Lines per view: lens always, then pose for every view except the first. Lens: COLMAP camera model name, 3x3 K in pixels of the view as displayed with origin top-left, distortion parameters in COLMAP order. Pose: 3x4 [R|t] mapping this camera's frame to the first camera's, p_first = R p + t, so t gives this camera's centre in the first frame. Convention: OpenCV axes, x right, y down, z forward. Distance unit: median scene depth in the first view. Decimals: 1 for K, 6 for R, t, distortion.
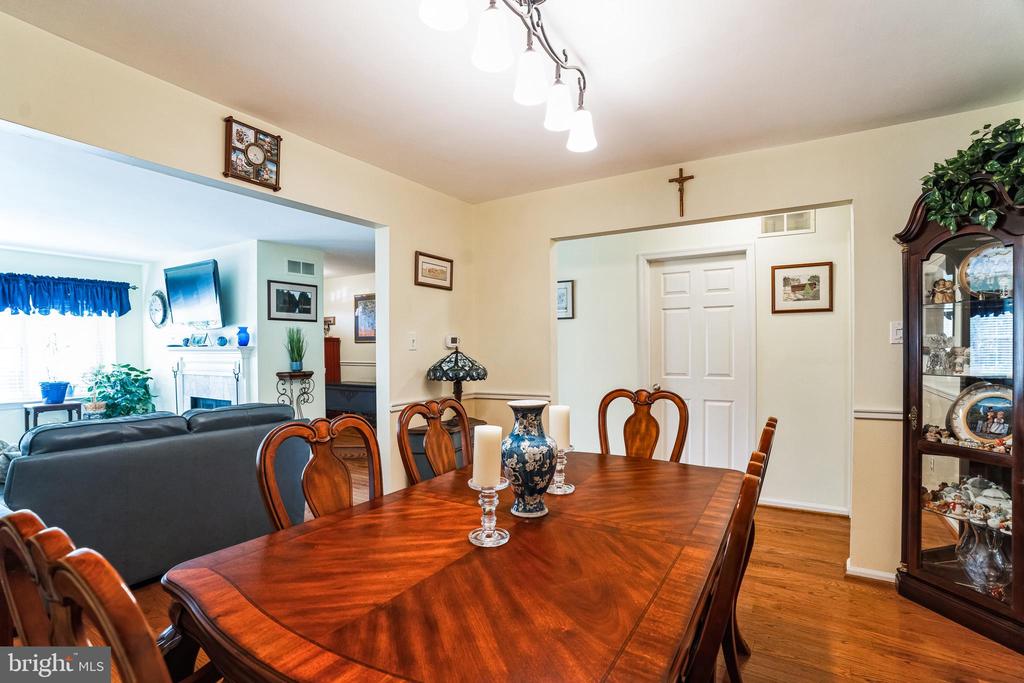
lens RADIAL K [[479.9, 0, 503.2], [0, 479.9, 356.6], [0, 0, 1]] dist [-0.059839, 0.017104]
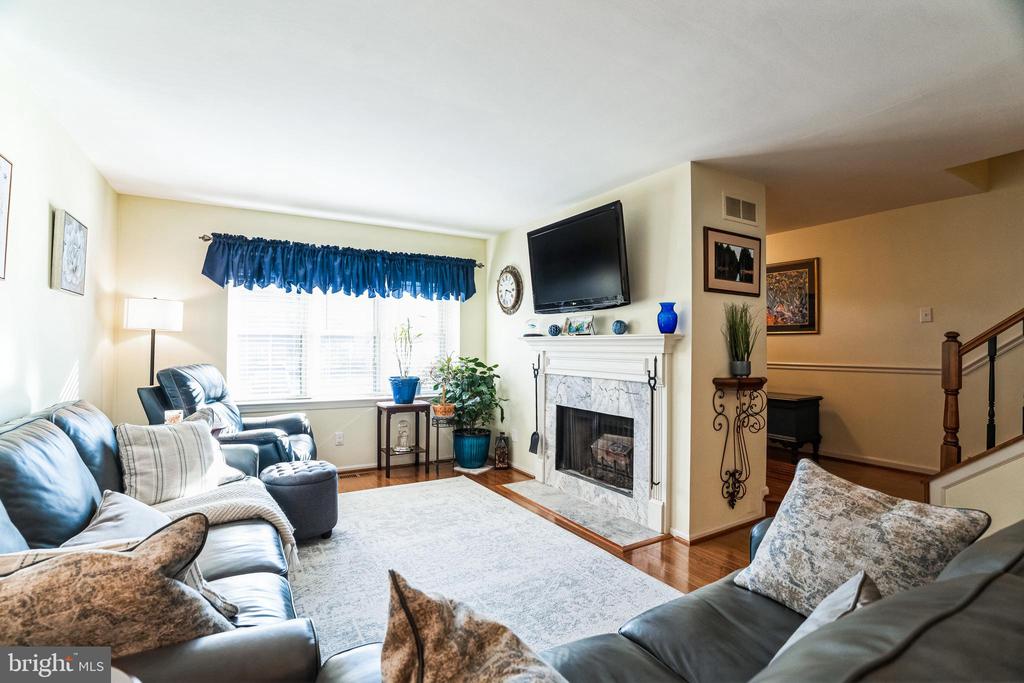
lens RADIAL K [[479.9, 0, 509.5], [0, 479.9, 341.1], [0, 0, 1]] dist [-0.059839, 0.017104]
pose [[0.884330, 0.006980, -0.466810, -0.401196], [-0.020850, 0.999481, -0.024553, 0.006365], [0.466397, 0.031446, 0.884016, 0.315638]]
